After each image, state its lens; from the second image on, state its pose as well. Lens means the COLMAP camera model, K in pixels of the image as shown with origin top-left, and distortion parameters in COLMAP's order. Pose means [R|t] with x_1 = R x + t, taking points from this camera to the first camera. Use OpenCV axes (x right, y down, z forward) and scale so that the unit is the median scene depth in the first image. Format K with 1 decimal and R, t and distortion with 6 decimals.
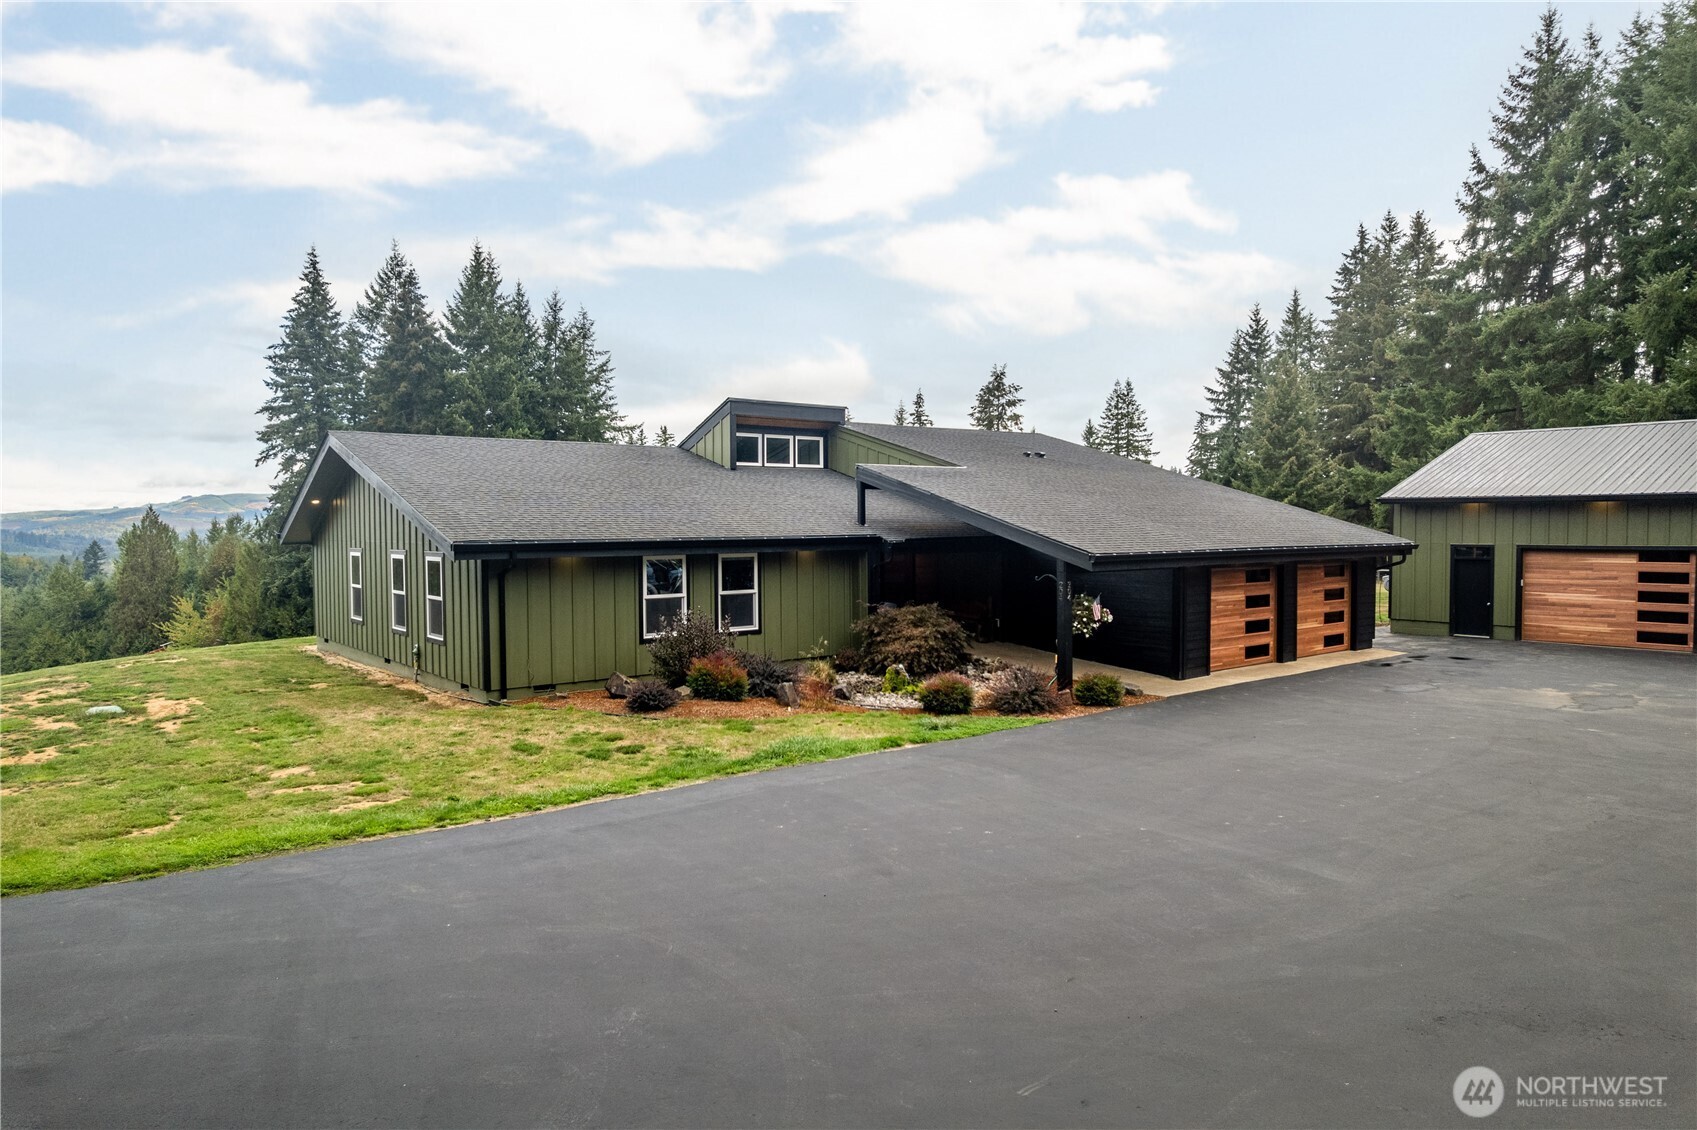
lens RADIAL K [[1088.1, 0, 848.5], [0, 1088.1, 565.0], [0, 0, 1]] dist [-0.086427, 0.075130]
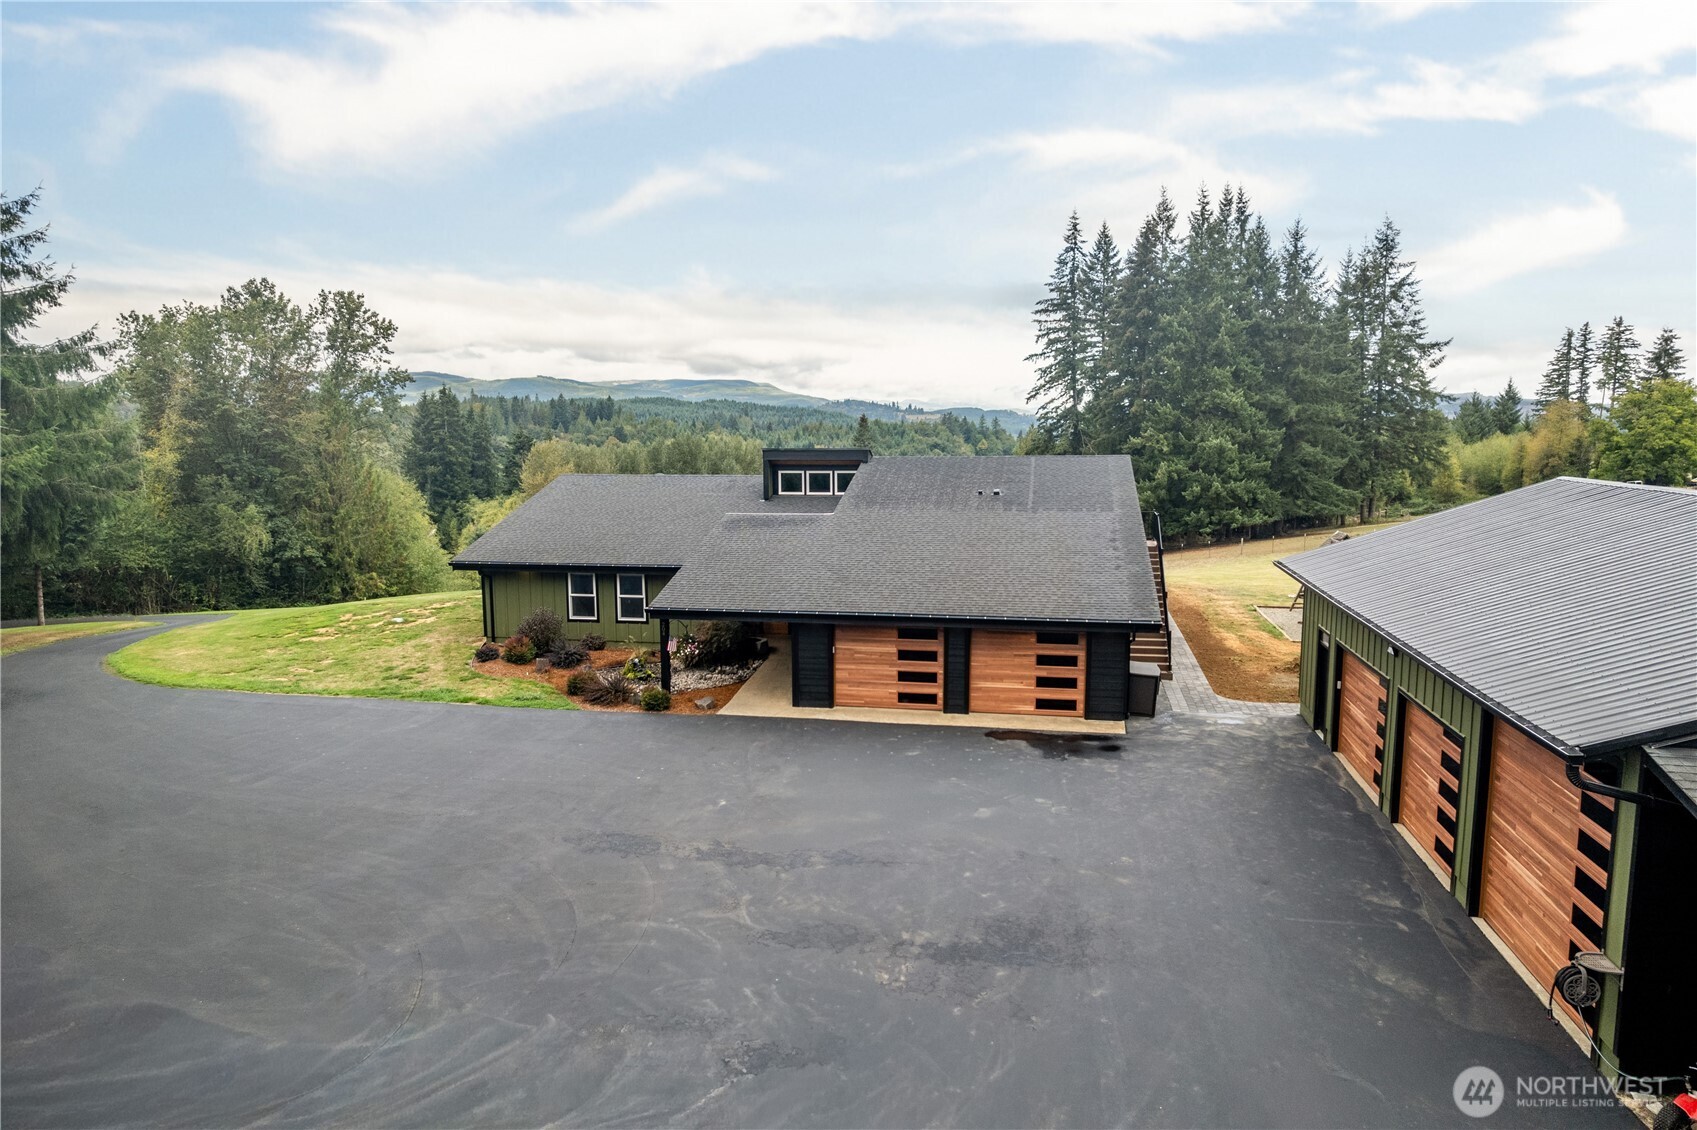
lens RADIAL K [[1088.1, 0, 848.5], [0, 1088.1, 565.0], [0, 0, 1]] dist [-0.086427, 0.075130]
pose [[0.649152, 0.100358, -0.754009, 1.202144], [-0.026510, 0.993641, 0.109430, -0.187857], [0.760197, -0.051048, 0.647684, 0.201007]]
